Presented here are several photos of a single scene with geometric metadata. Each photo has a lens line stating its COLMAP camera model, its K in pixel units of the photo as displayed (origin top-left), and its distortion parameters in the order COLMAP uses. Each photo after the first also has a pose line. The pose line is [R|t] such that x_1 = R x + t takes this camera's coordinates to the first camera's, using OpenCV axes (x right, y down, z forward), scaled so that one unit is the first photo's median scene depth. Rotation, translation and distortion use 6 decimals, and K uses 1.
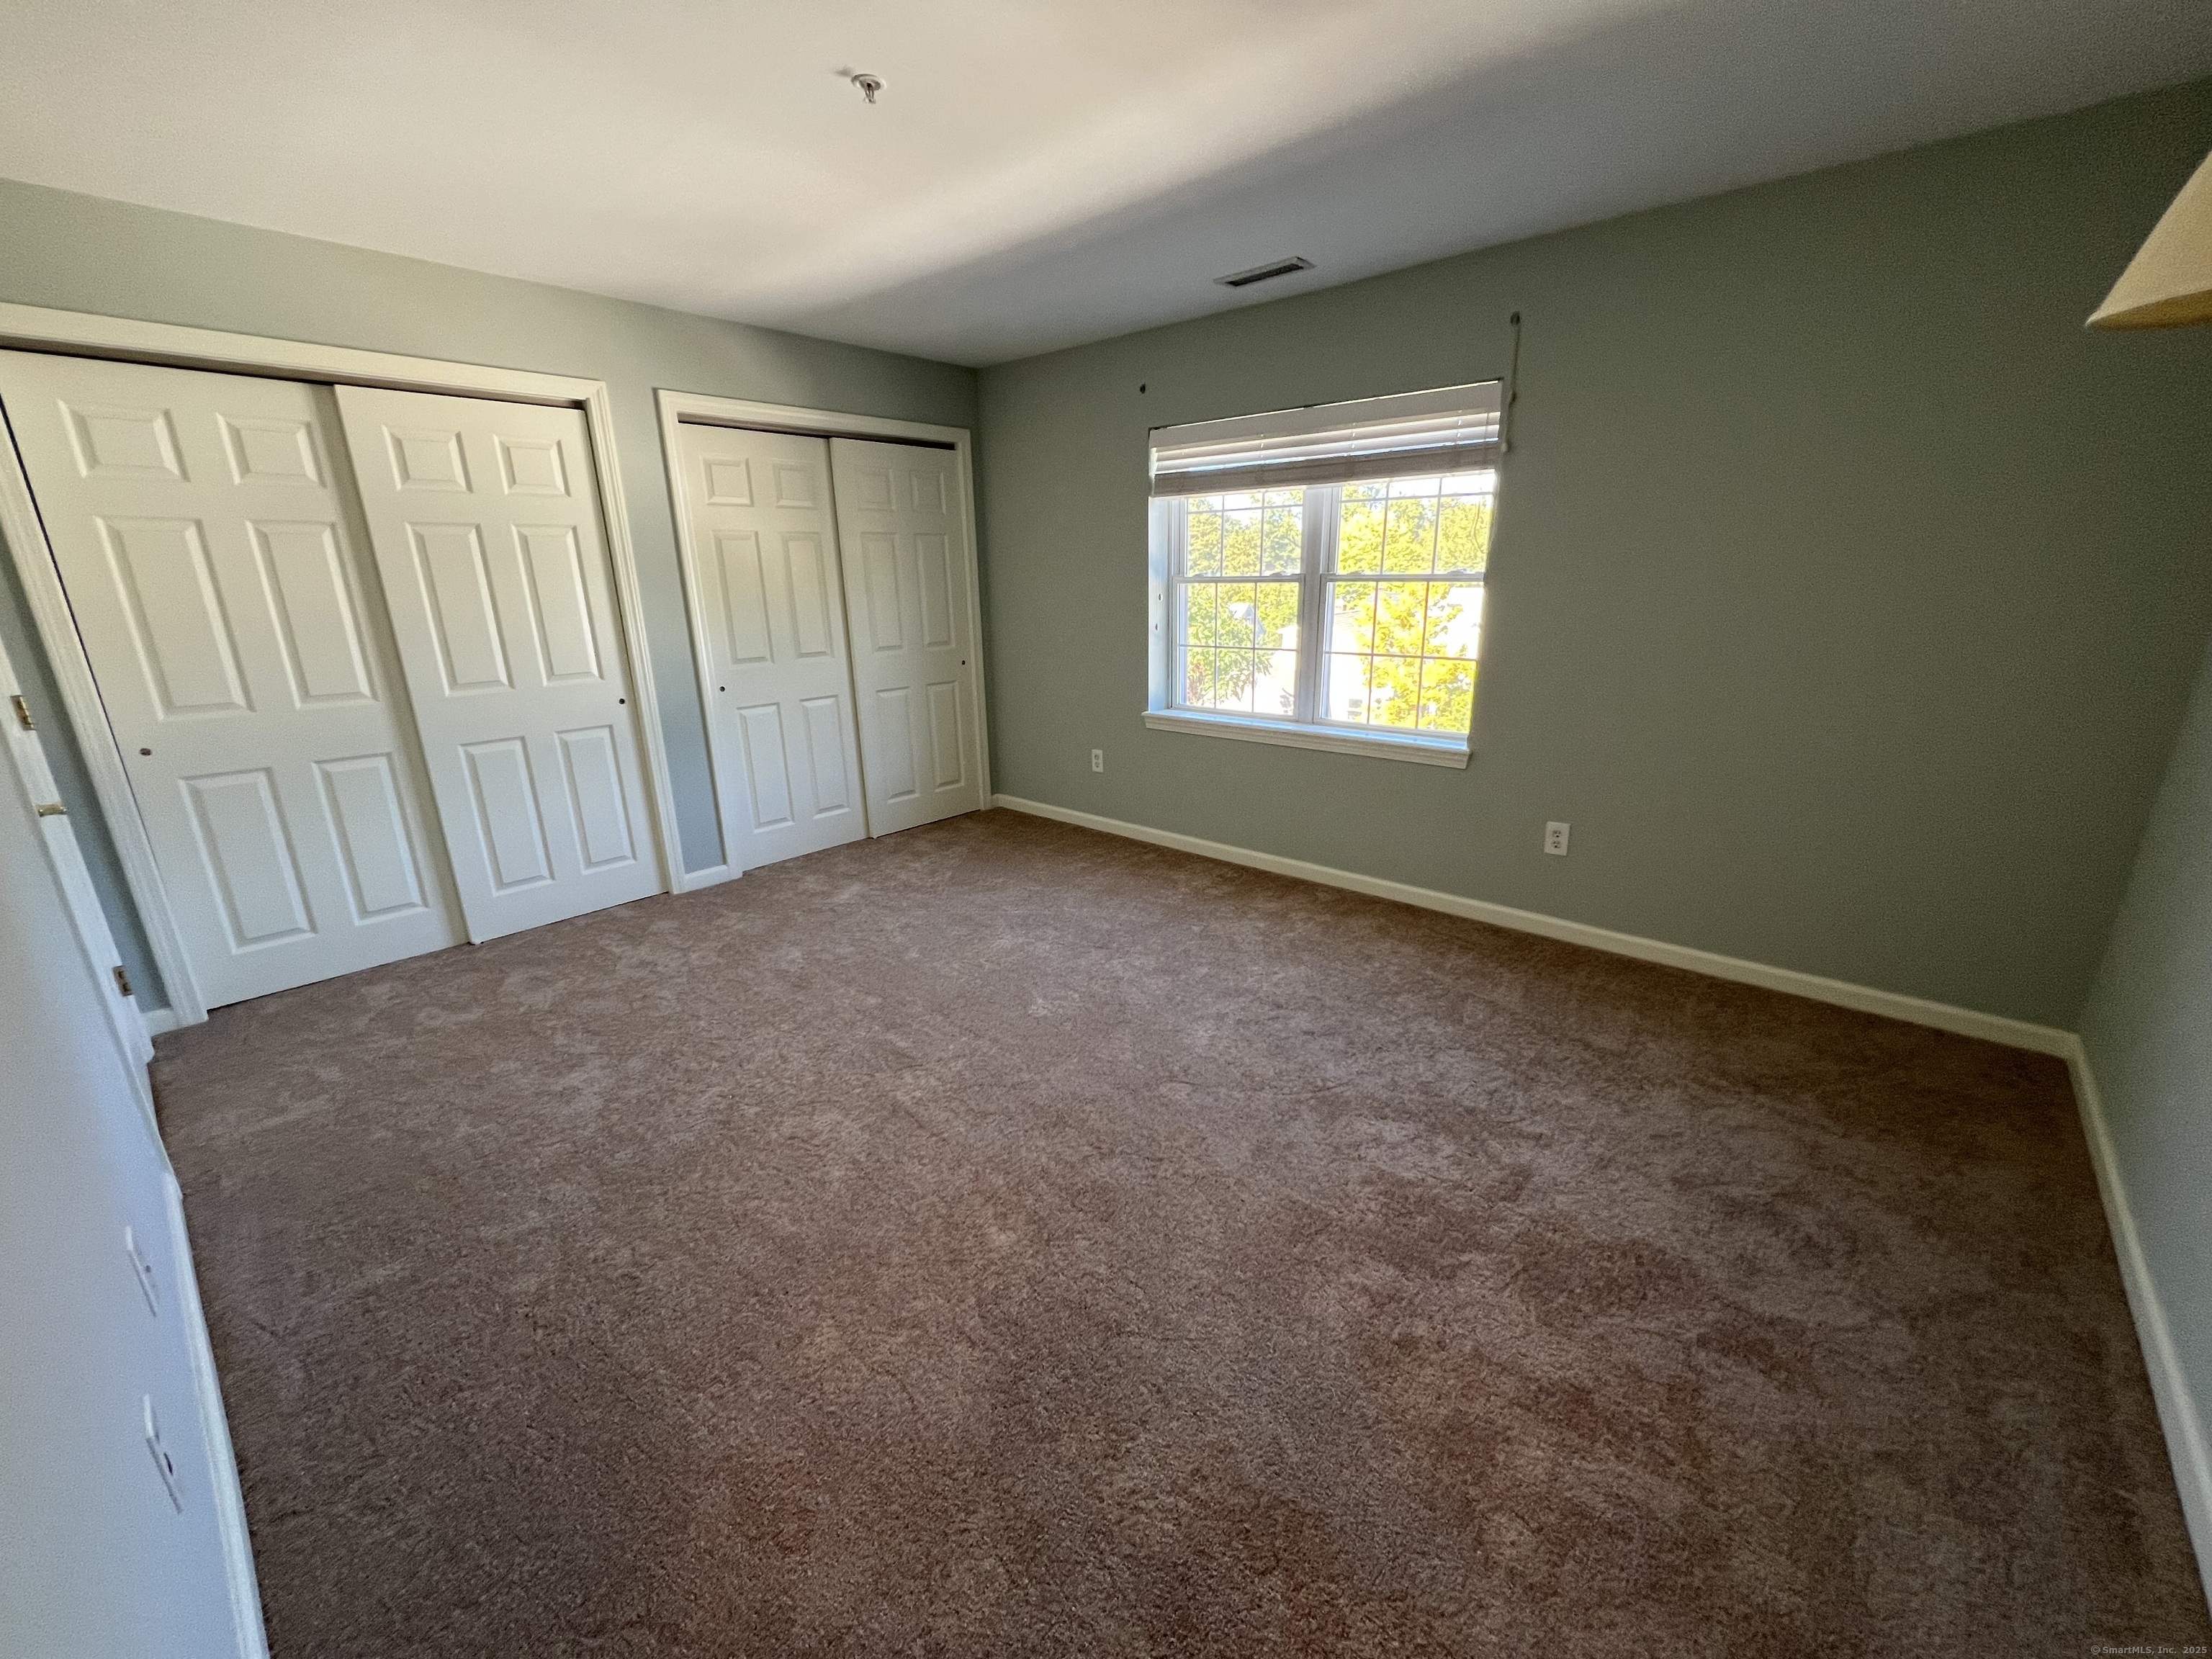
lens RADIAL K [[881.3, 0, 1129.9], [0, 881.3, 832.0], [0, 0, 1]] dist [-0.002099, -0.000469]
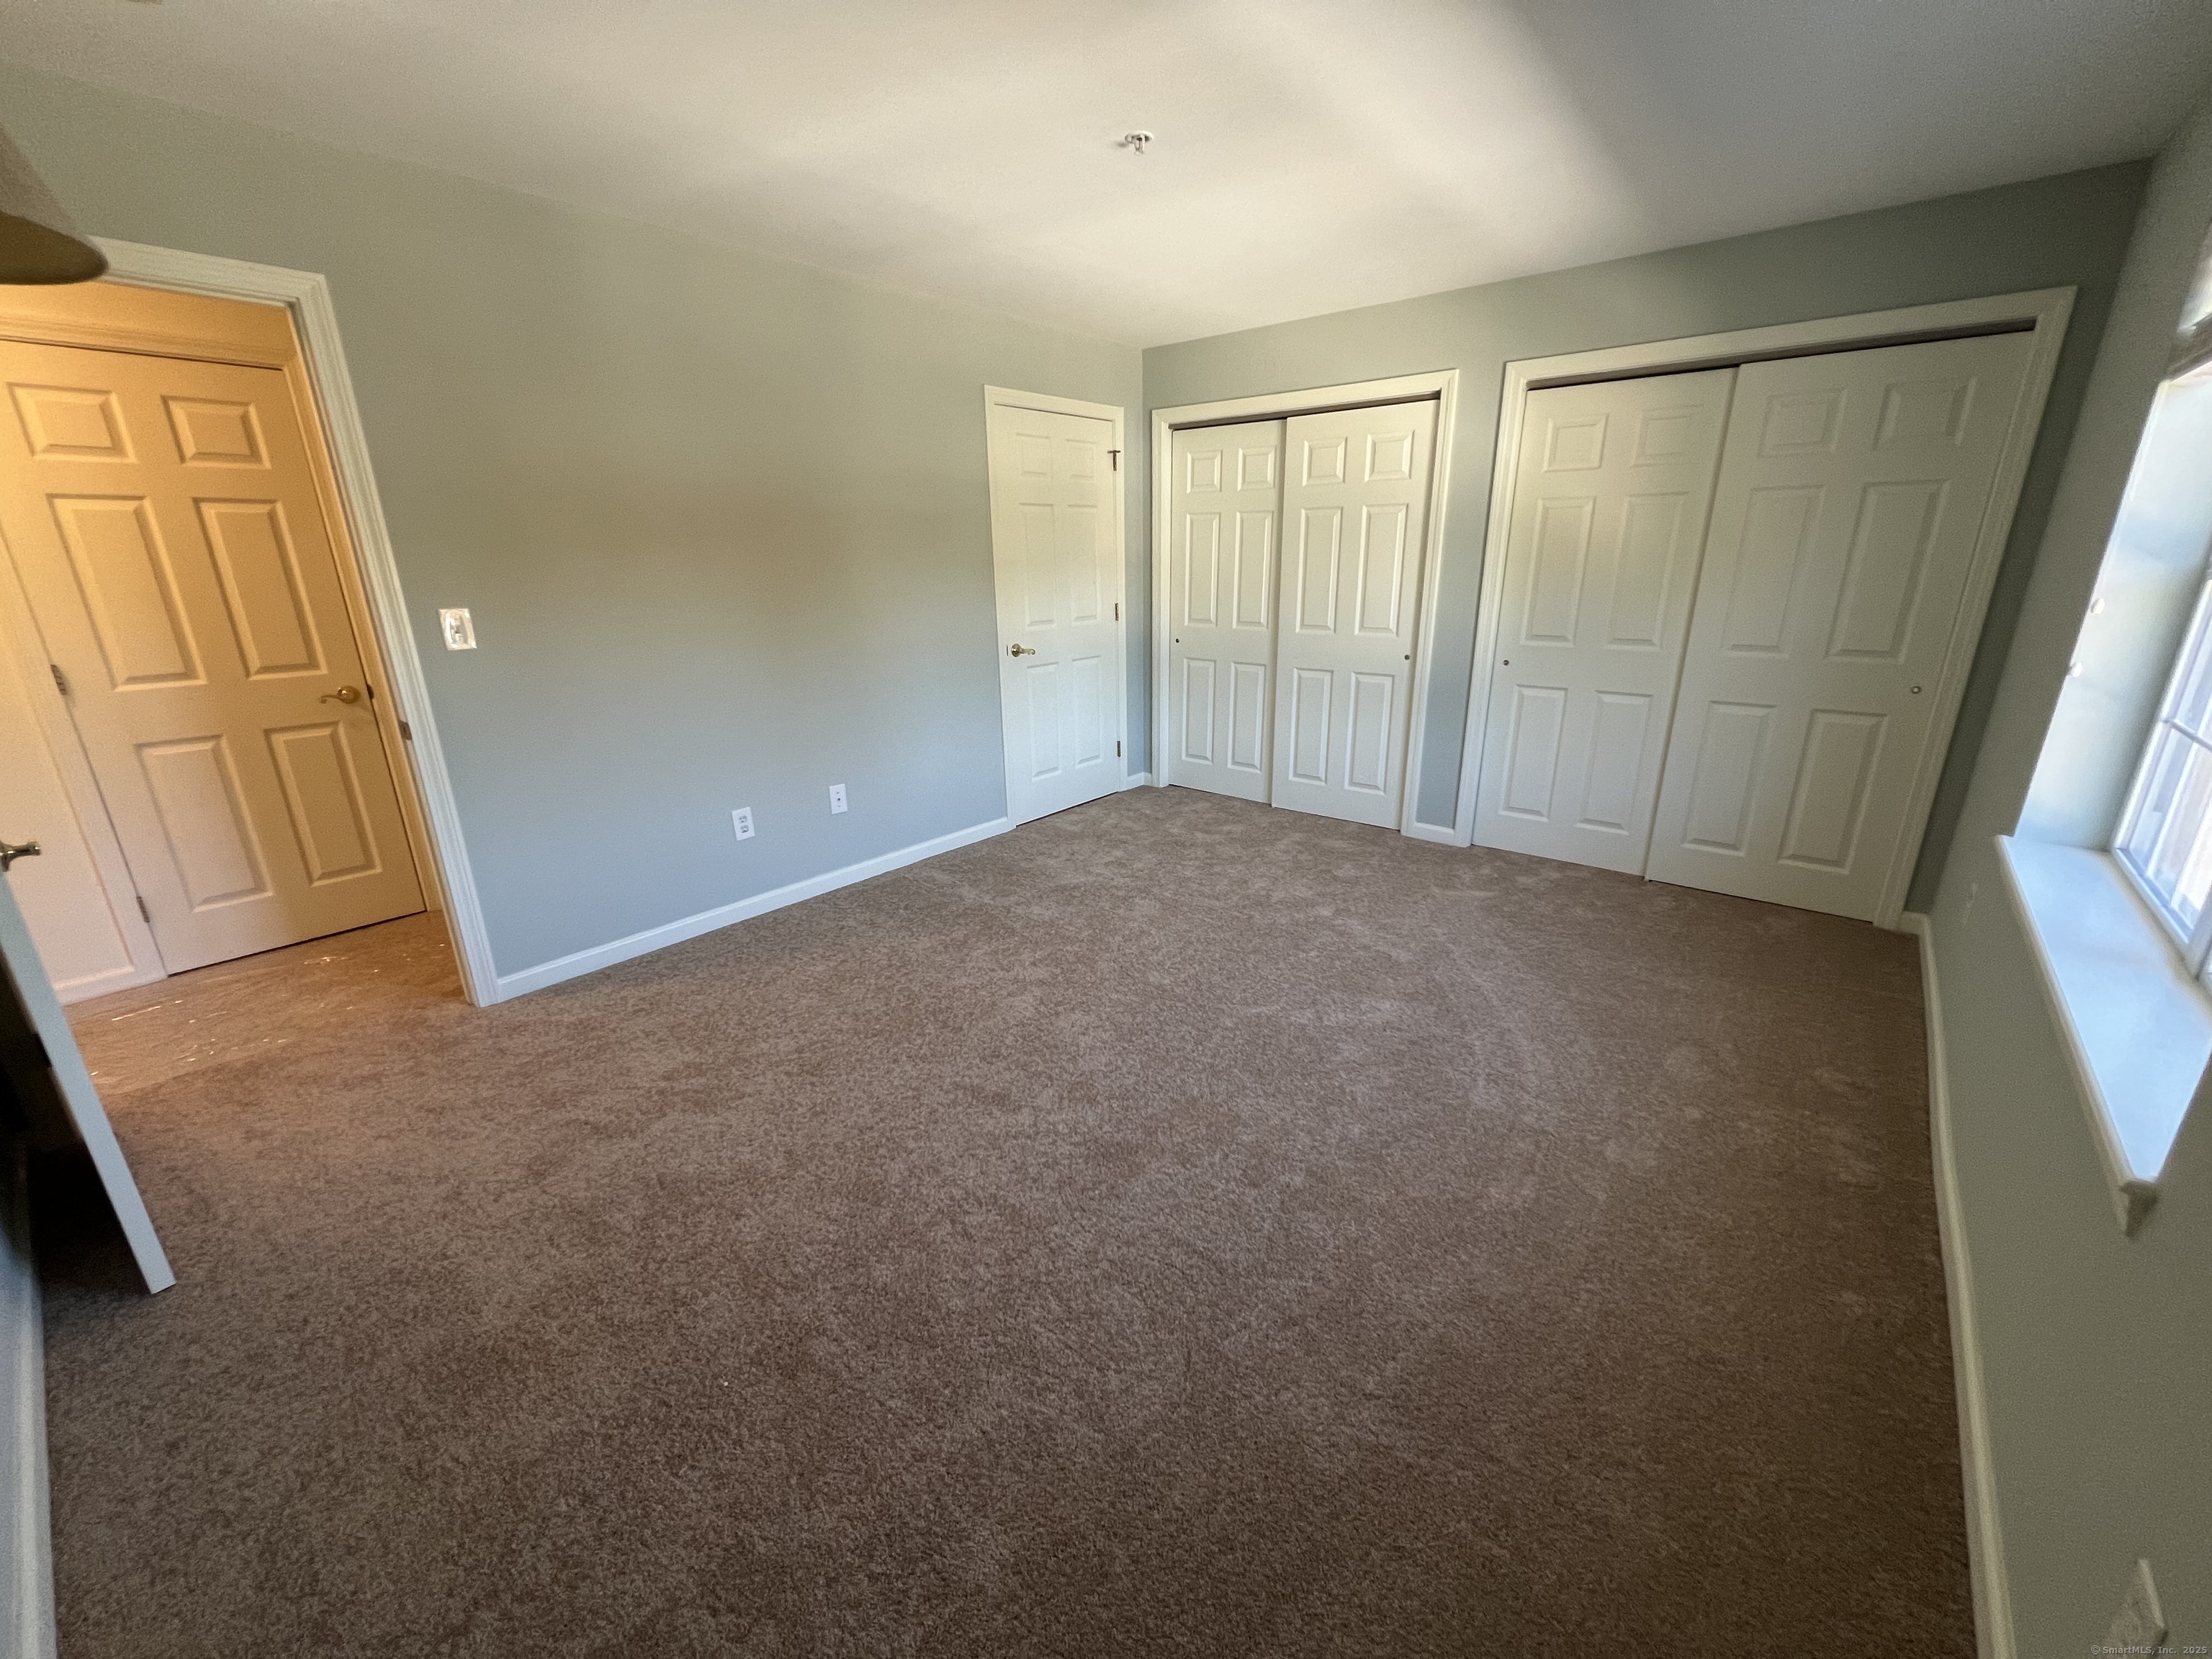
lens RADIAL K [[881.3, 0, 1127.3], [0, 881.3, 829.3], [0, 0, 1]] dist [-0.002099, -0.000469]
pose [[0.020324, 0.313489, -0.949374, 0.571057], [-0.276351, 0.914337, 0.296003, -0.181420], [0.960842, 0.256344, 0.105216, 0.585024]]
